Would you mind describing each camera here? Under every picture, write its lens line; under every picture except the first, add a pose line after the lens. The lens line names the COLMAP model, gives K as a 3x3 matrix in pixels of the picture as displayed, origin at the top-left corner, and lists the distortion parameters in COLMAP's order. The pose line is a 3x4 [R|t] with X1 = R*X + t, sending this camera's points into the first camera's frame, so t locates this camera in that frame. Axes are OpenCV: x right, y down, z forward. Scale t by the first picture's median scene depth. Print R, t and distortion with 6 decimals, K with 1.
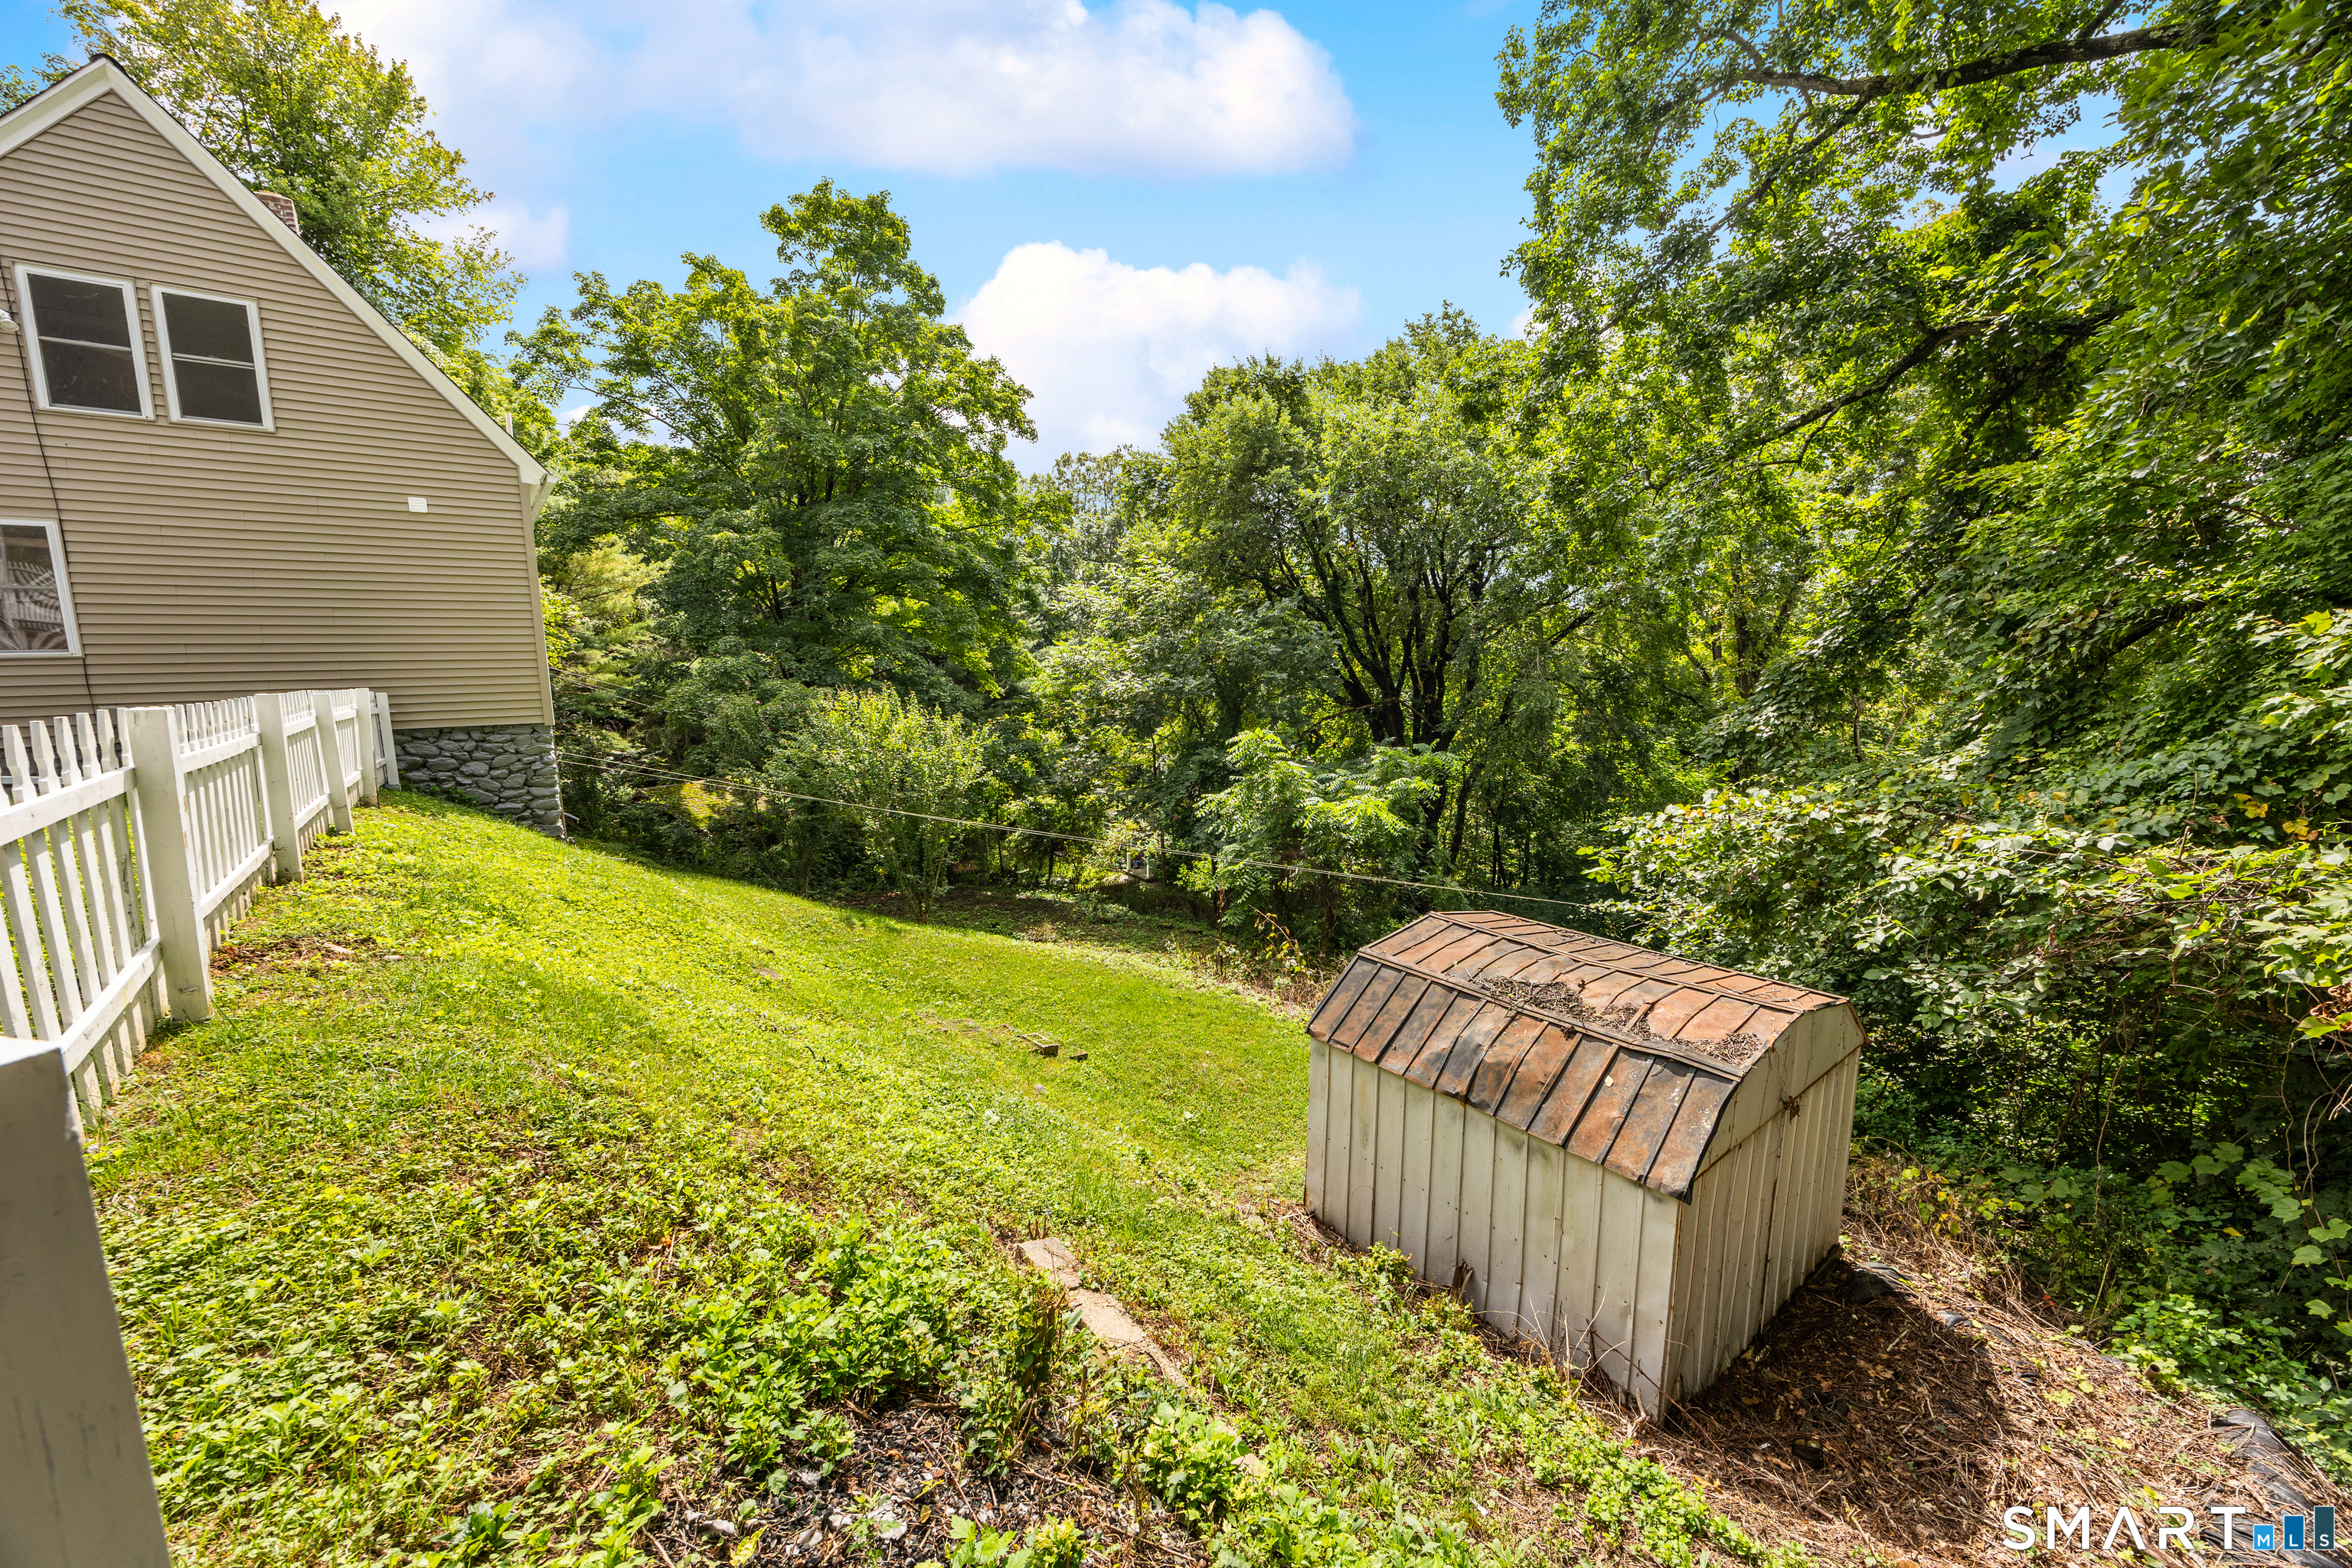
lens RADIAL K [[910.3, 0, 1175.3], [0, 910.3, 775.8], [0, 0, 1]] dist [-0.002139, 0.000130]
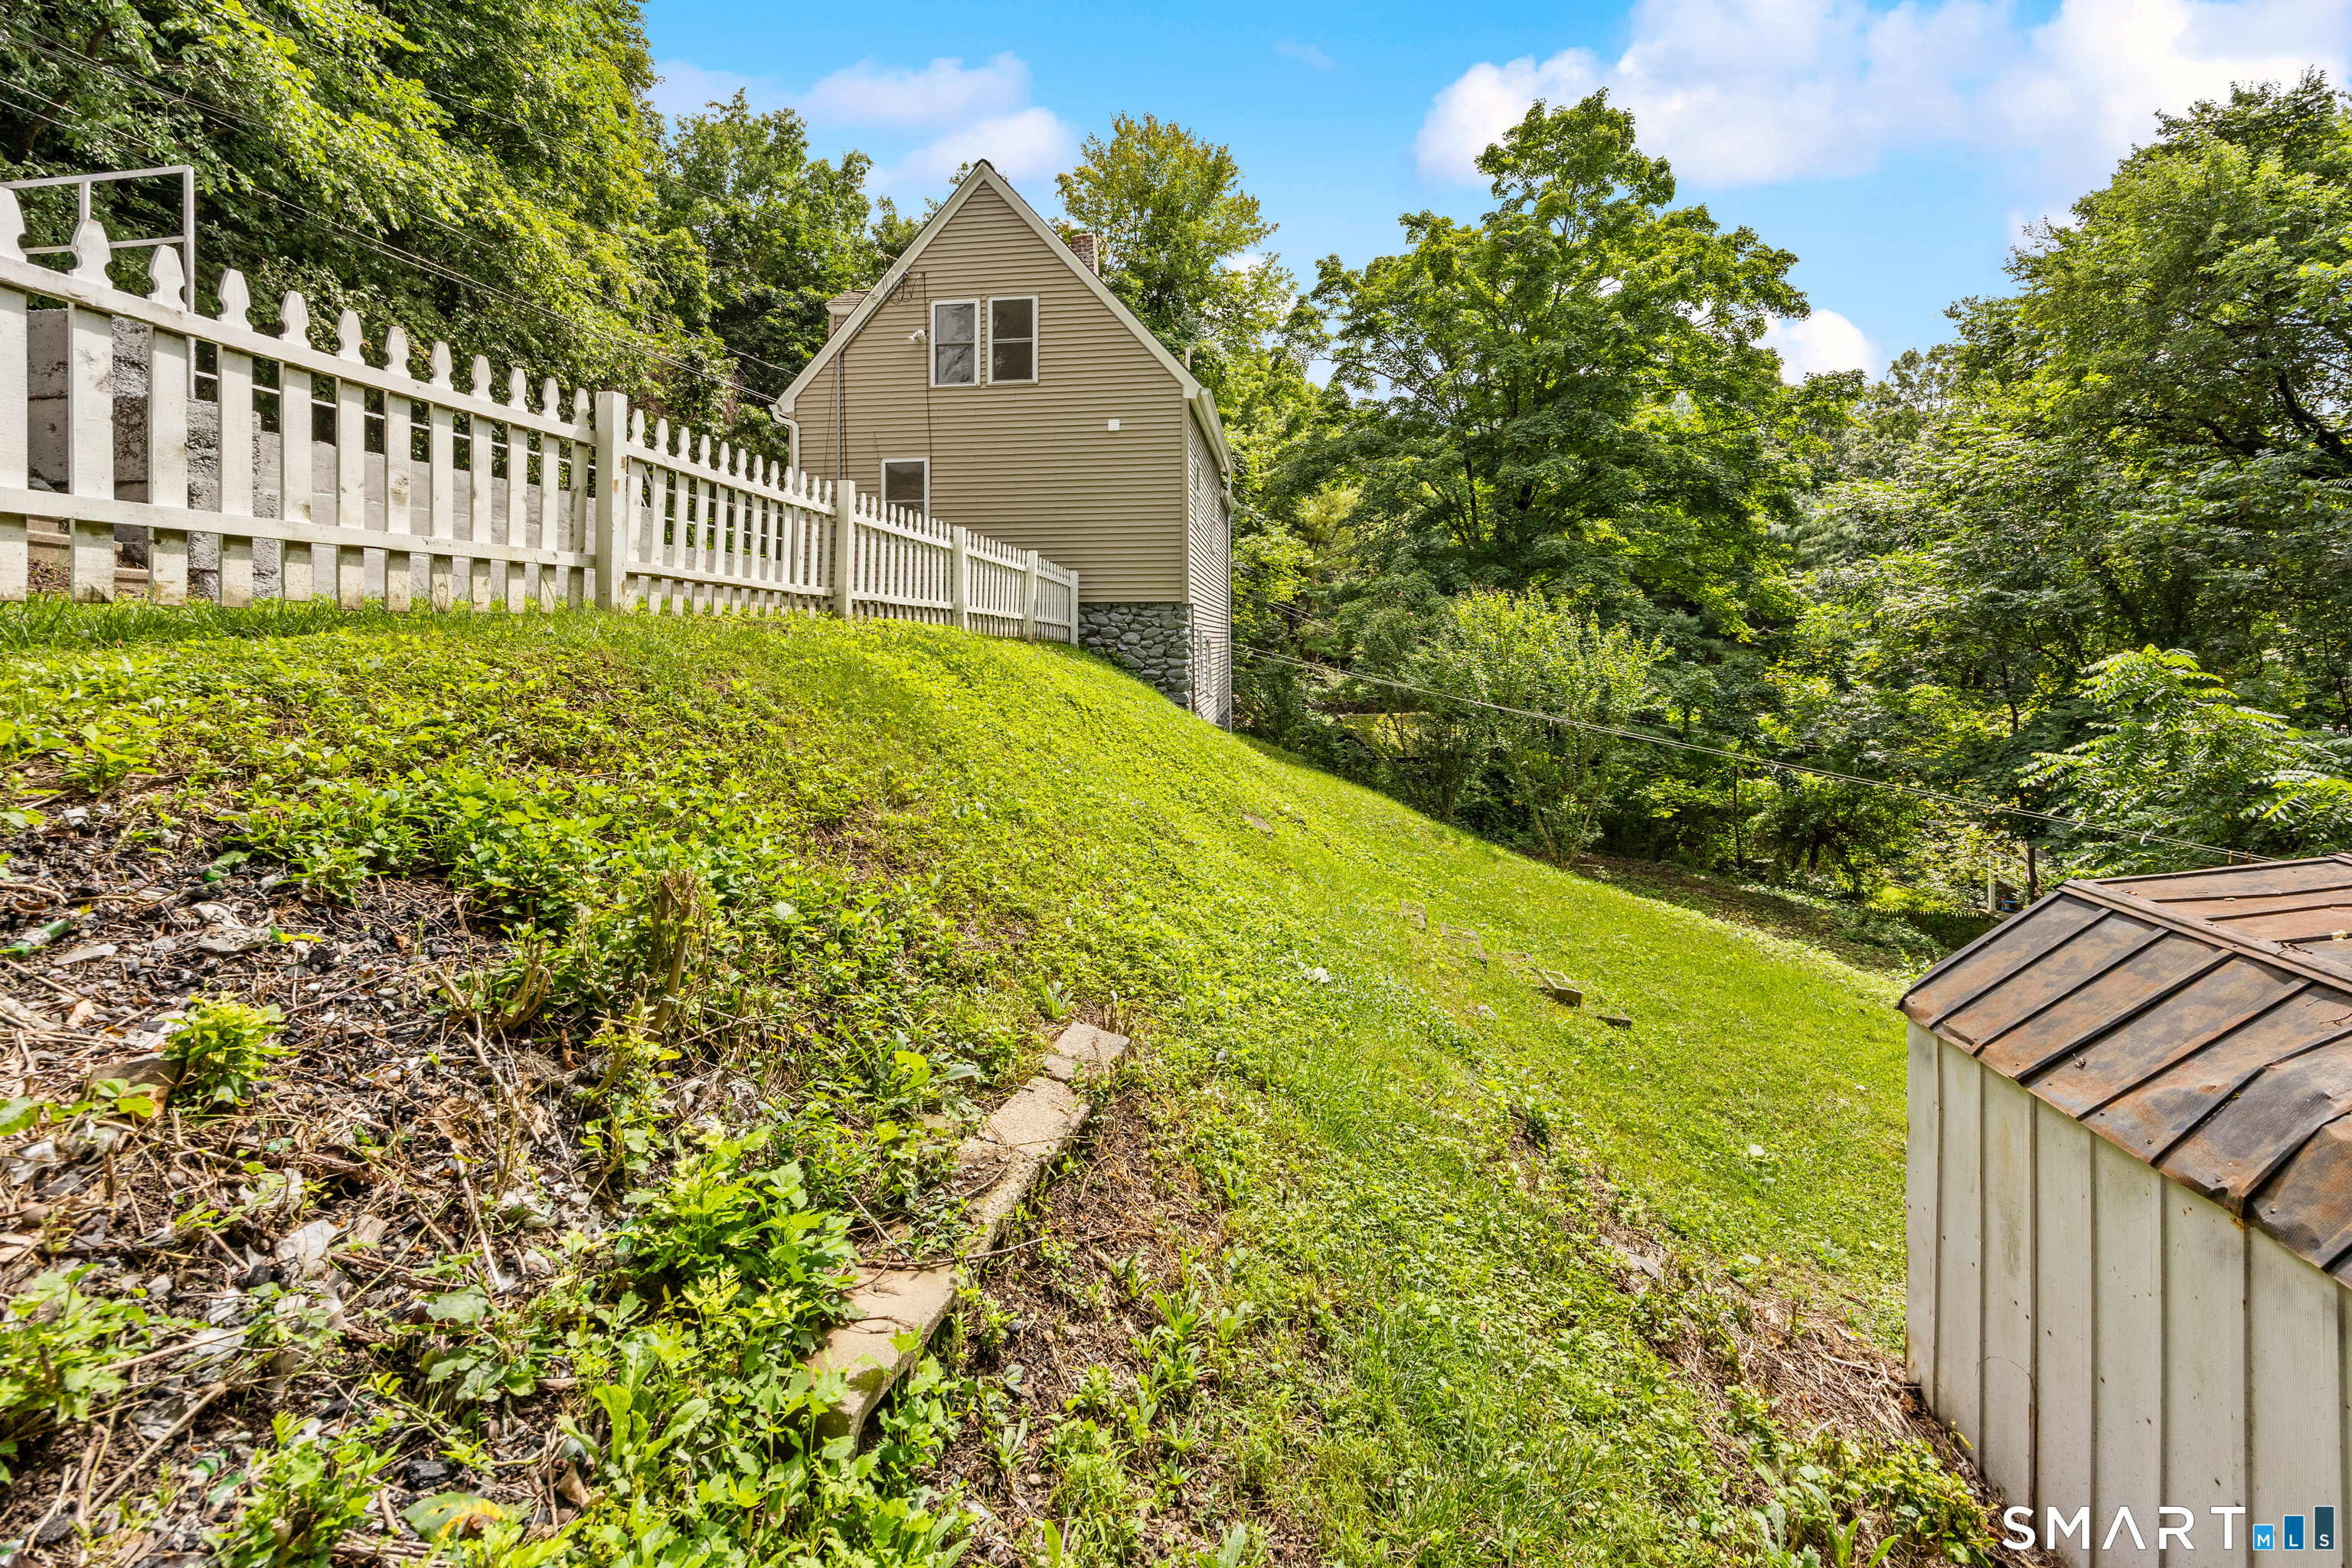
lens RADIAL K [[963.1, 0, 1170.1], [0, 963.1, 623.6], [0, 0, 1]] dist [0.001055, -0.000298]
pose [[0.687992, -0.013883, -0.725585, 0.087257], [-0.098442, 0.988791, -0.112260, 0.055242], [0.719010, 0.148662, 0.678914, 0.094119]]
